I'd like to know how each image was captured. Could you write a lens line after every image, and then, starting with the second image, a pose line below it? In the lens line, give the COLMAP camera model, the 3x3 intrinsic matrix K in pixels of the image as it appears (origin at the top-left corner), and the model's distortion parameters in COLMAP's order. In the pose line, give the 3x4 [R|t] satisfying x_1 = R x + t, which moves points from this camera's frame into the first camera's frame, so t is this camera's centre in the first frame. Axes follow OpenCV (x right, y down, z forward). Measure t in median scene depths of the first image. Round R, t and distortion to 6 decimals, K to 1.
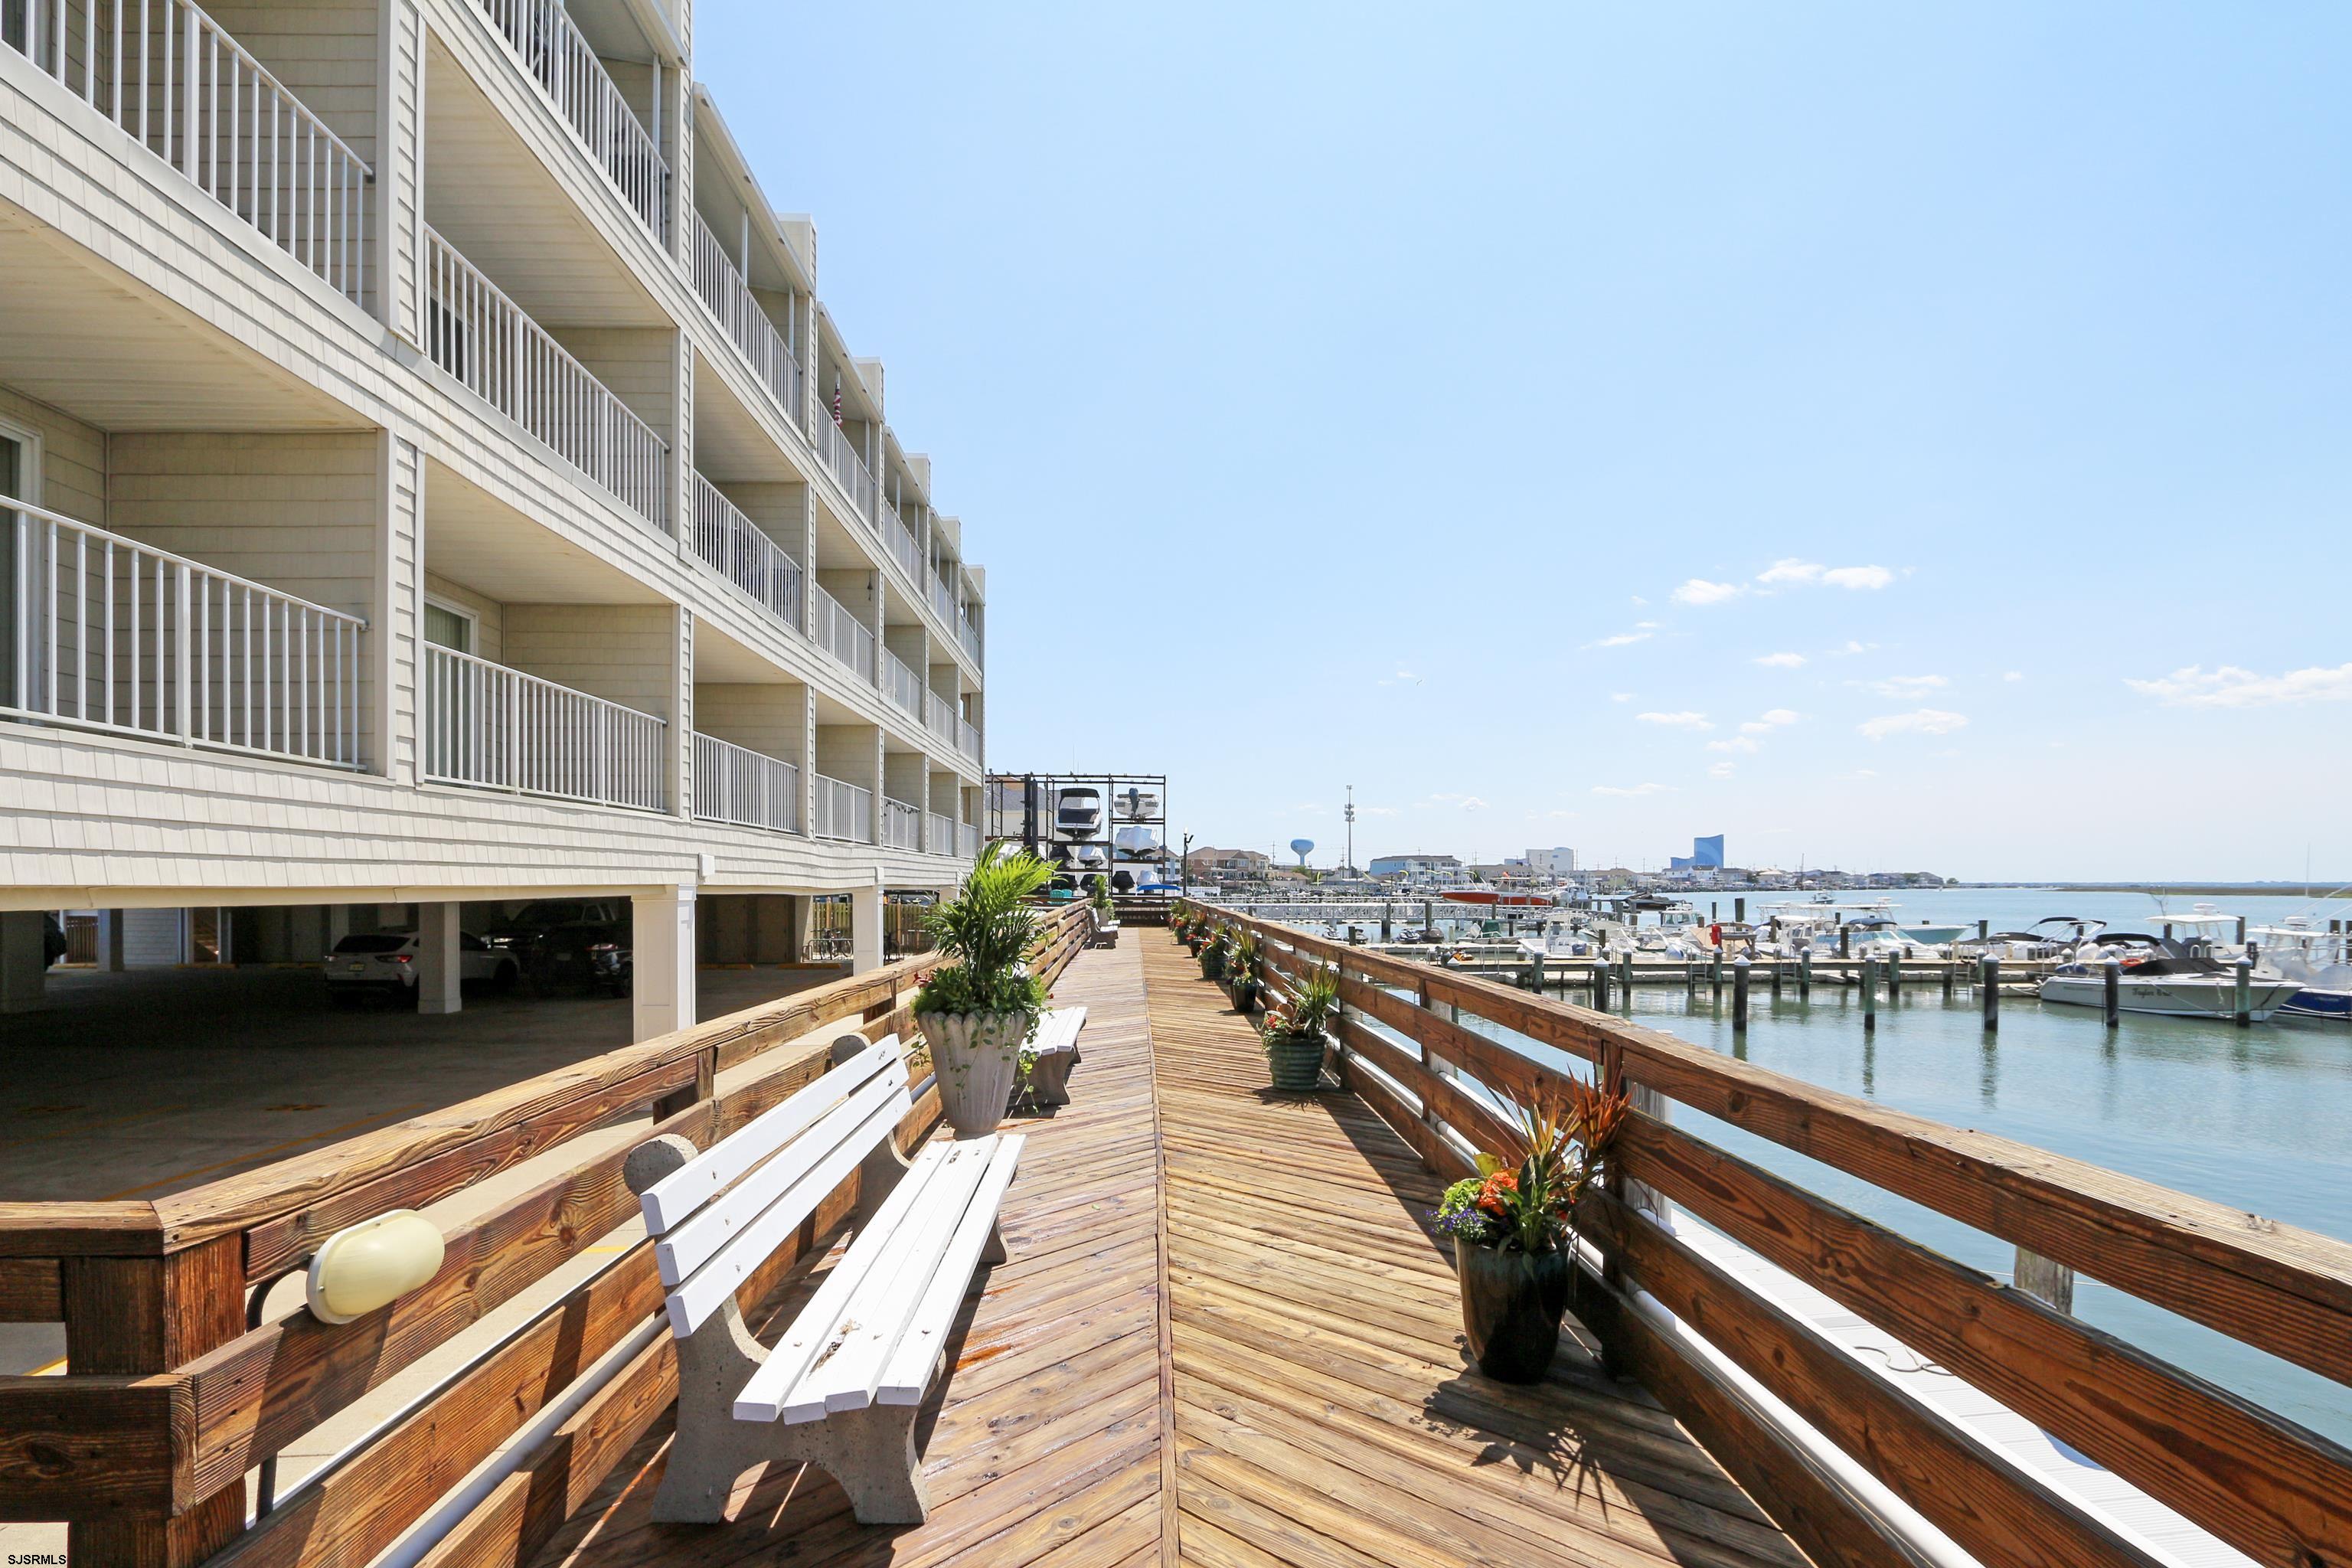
lens RADIAL K [[1179.5, 0, 1177.2], [0, 1179.5, 782.0], [0, 0, 1]] dist [-0.004908, 0.000948]
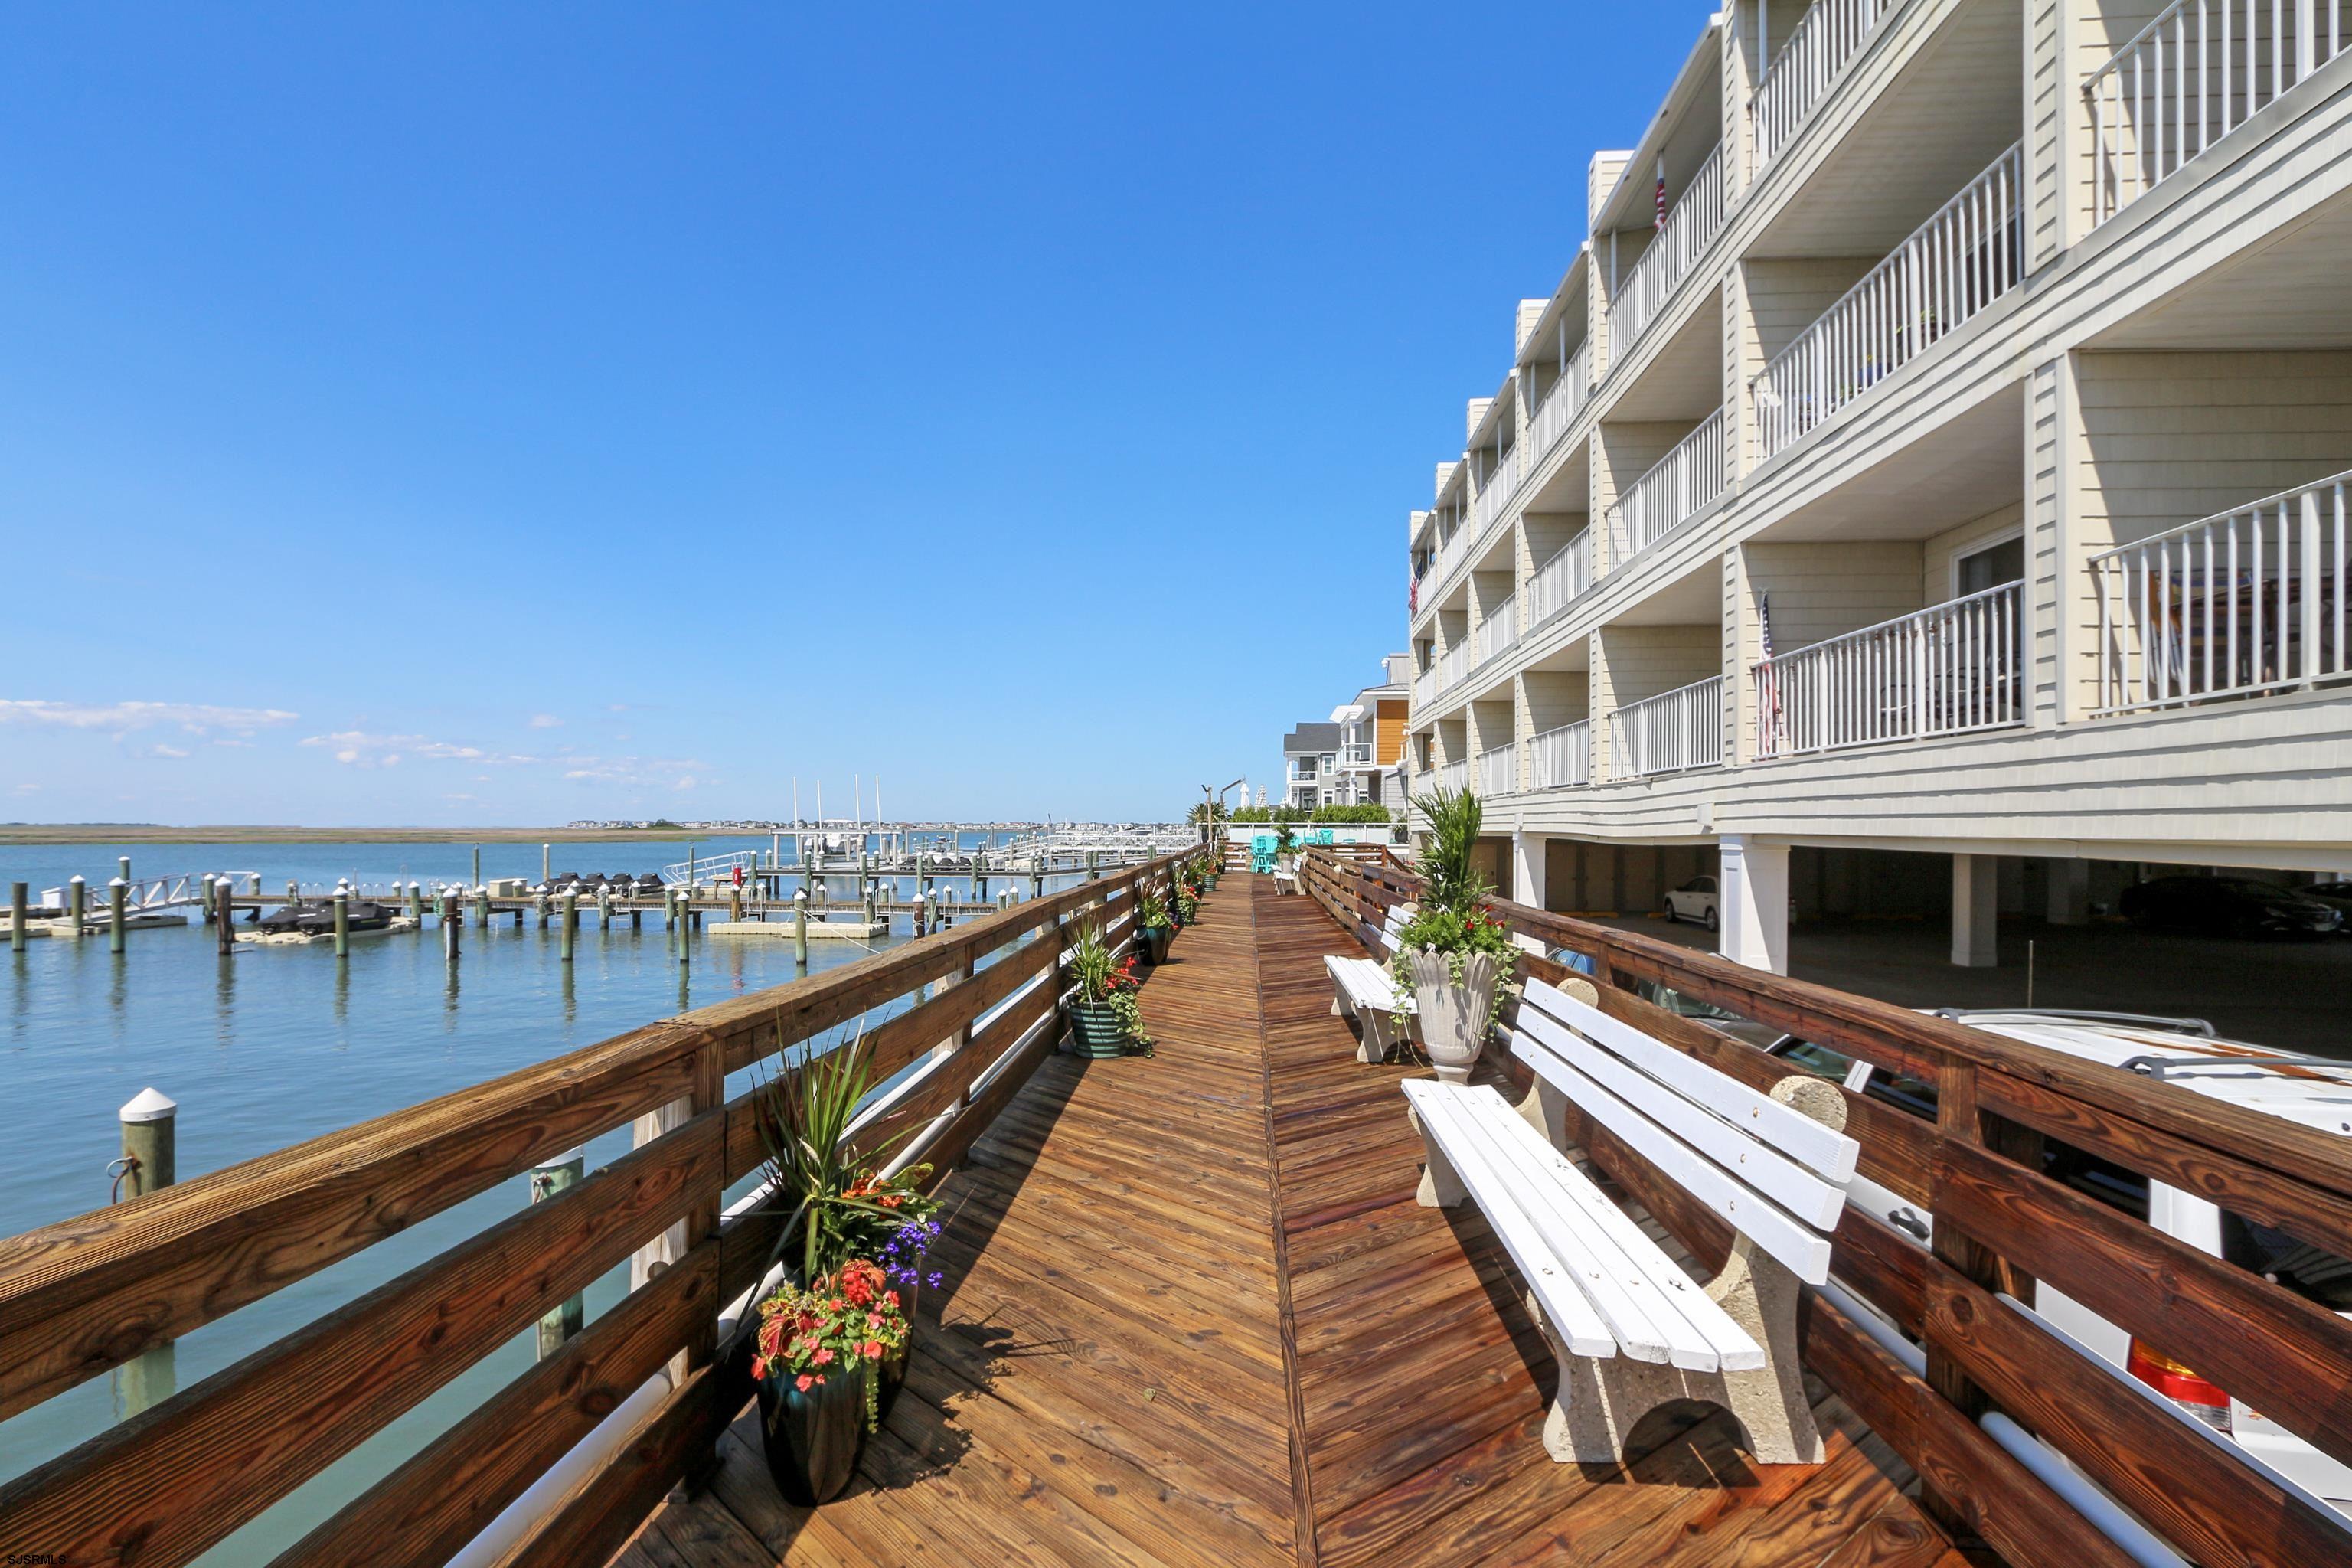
lens RADIAL K [[1152.3, 0, 1197.4], [0, 1152.3, 856.8], [0, 0, 1]] dist [-0.001857, 0.000035]
pose [[-0.998182, -0.006697, 0.059901, -0.042571], [-0.010410, 0.998029, -0.061886, 0.163676], [-0.059368, -0.062397, -0.996284, 1.930179]]
